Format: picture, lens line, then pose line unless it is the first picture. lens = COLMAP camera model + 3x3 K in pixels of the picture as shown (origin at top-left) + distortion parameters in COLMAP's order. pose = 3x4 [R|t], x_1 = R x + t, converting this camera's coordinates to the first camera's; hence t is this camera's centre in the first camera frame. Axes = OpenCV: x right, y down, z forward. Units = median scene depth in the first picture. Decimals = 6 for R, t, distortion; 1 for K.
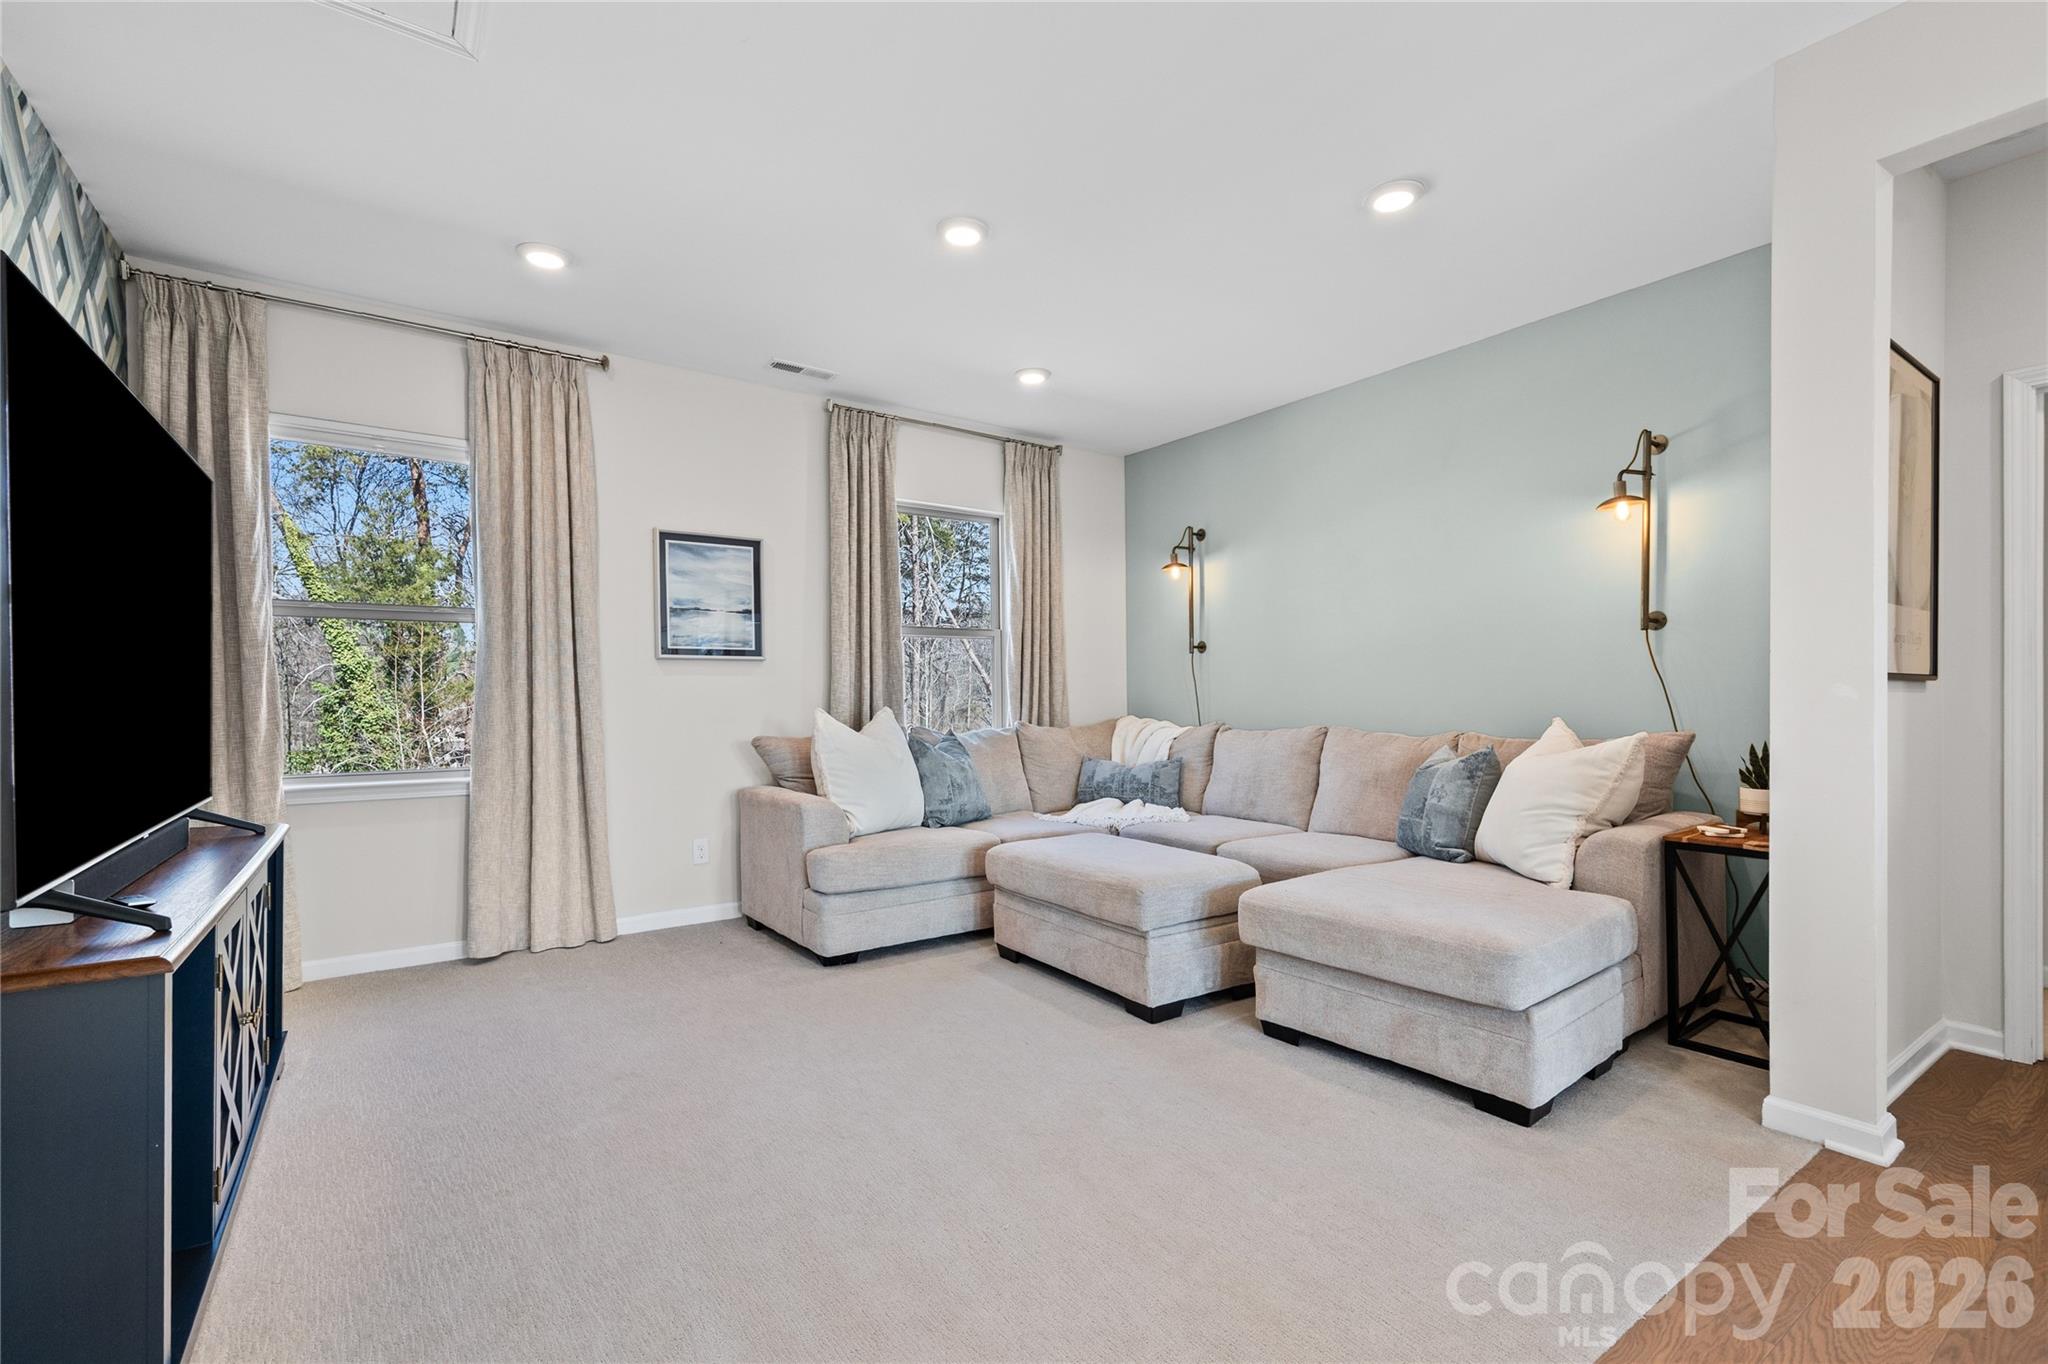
lens RADIAL K [[895.4, 0, 1020.3], [0, 895.4, 695.6], [0, 0, 1]] dist [0.000803, 0.000164]
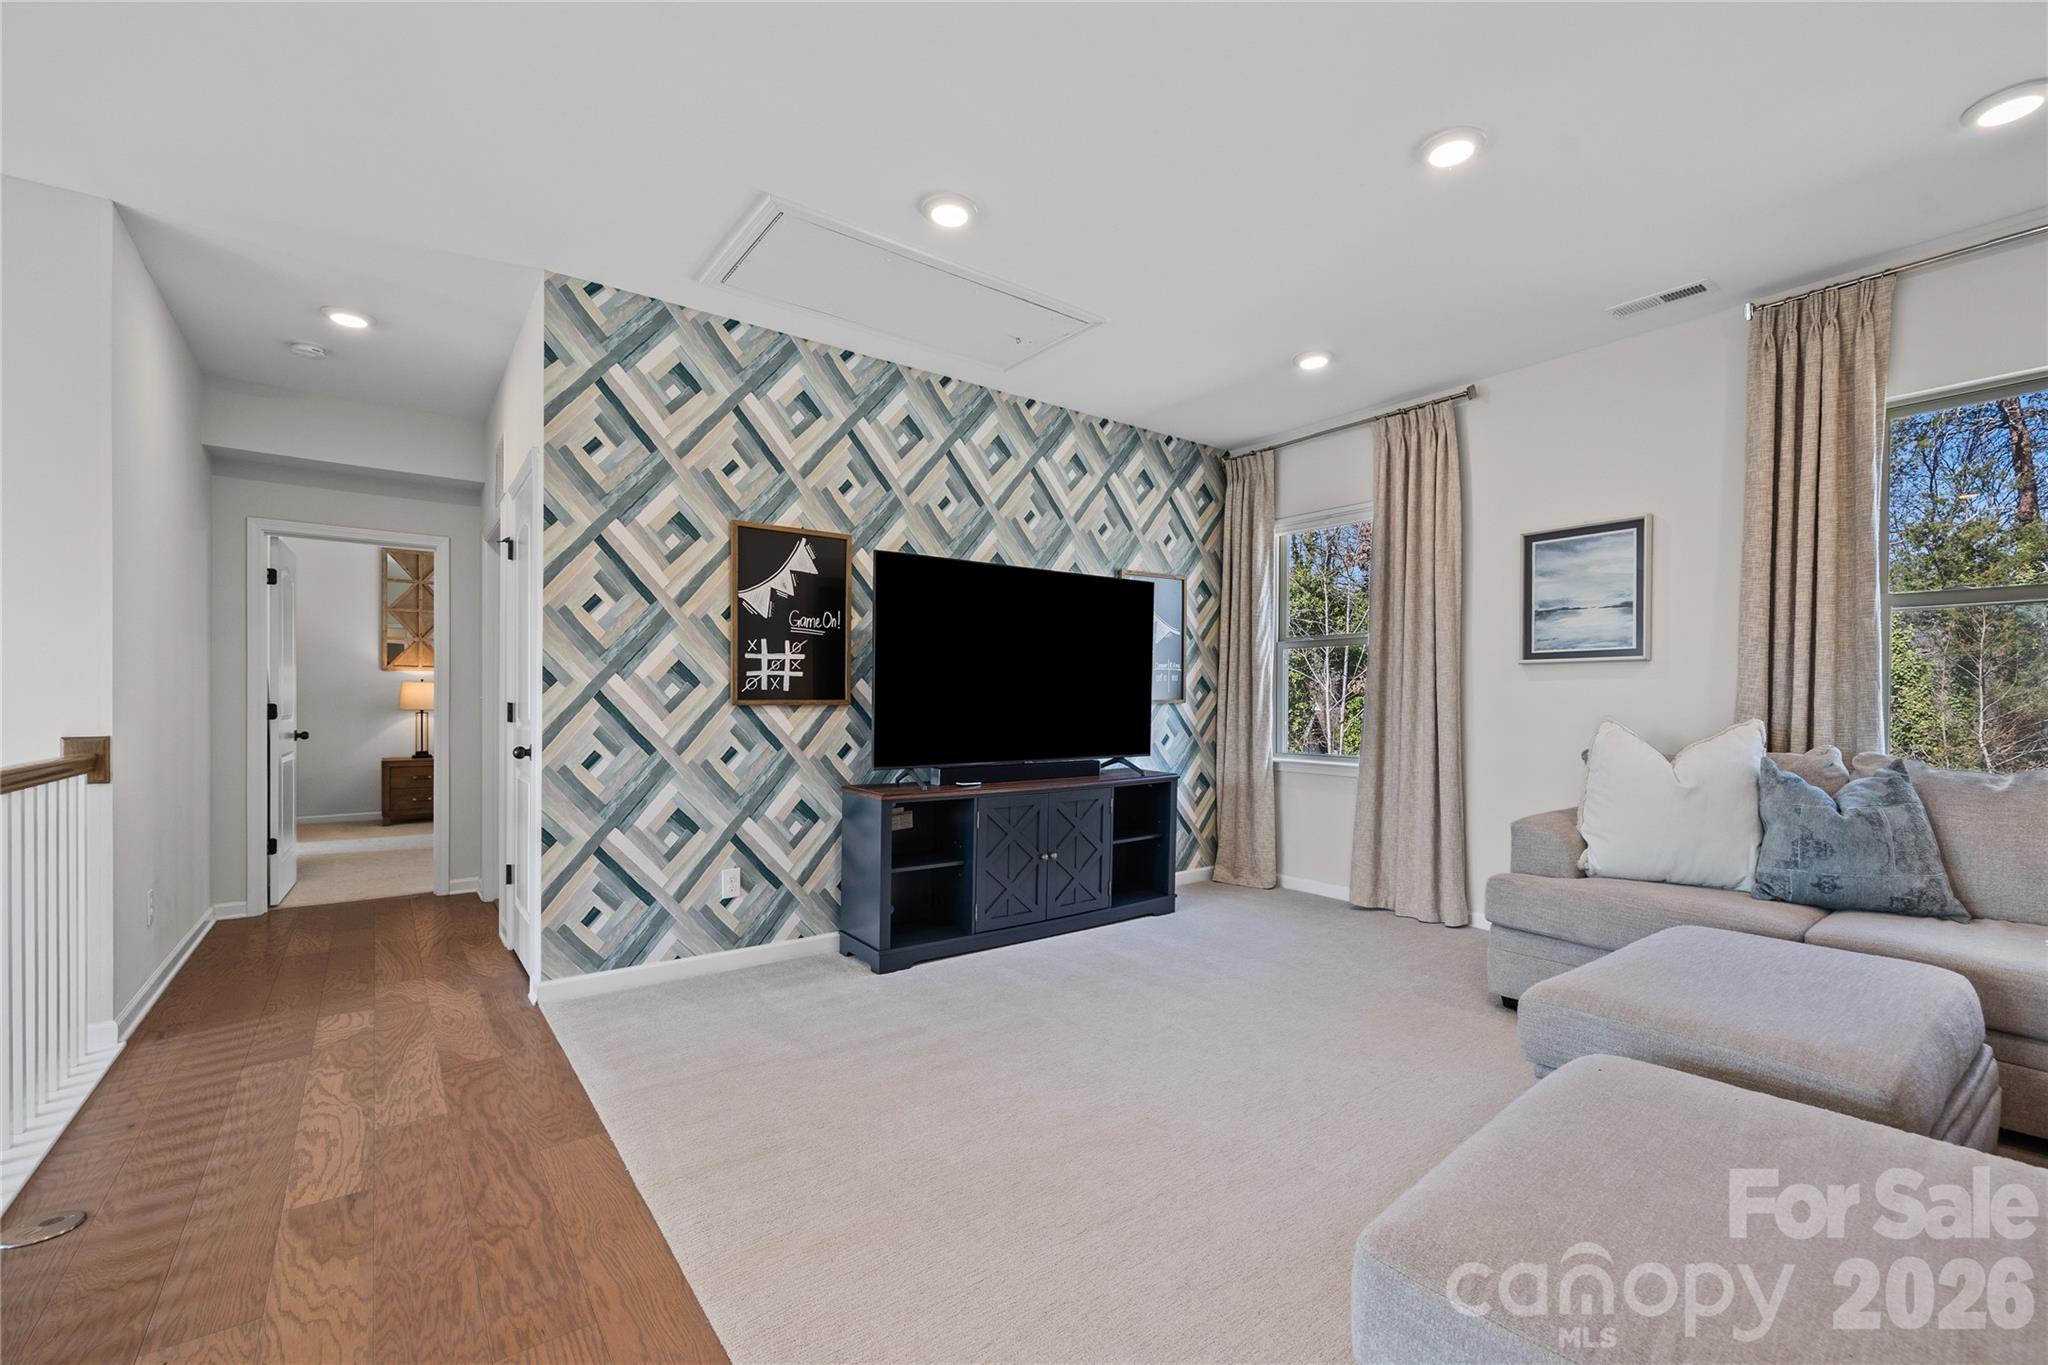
lens RADIAL K [[845.6, 0, 1030.8], [0, 845.6, 694.8], [0, 0, 1]] dist [0.002090, 0.000145]
pose [[0.046448, -0.001672, -0.998919, 0.500230], [-0.007087, 0.999973, -0.002004, -0.001483], [0.998896, 0.007172, 0.046435, 0.404434]]
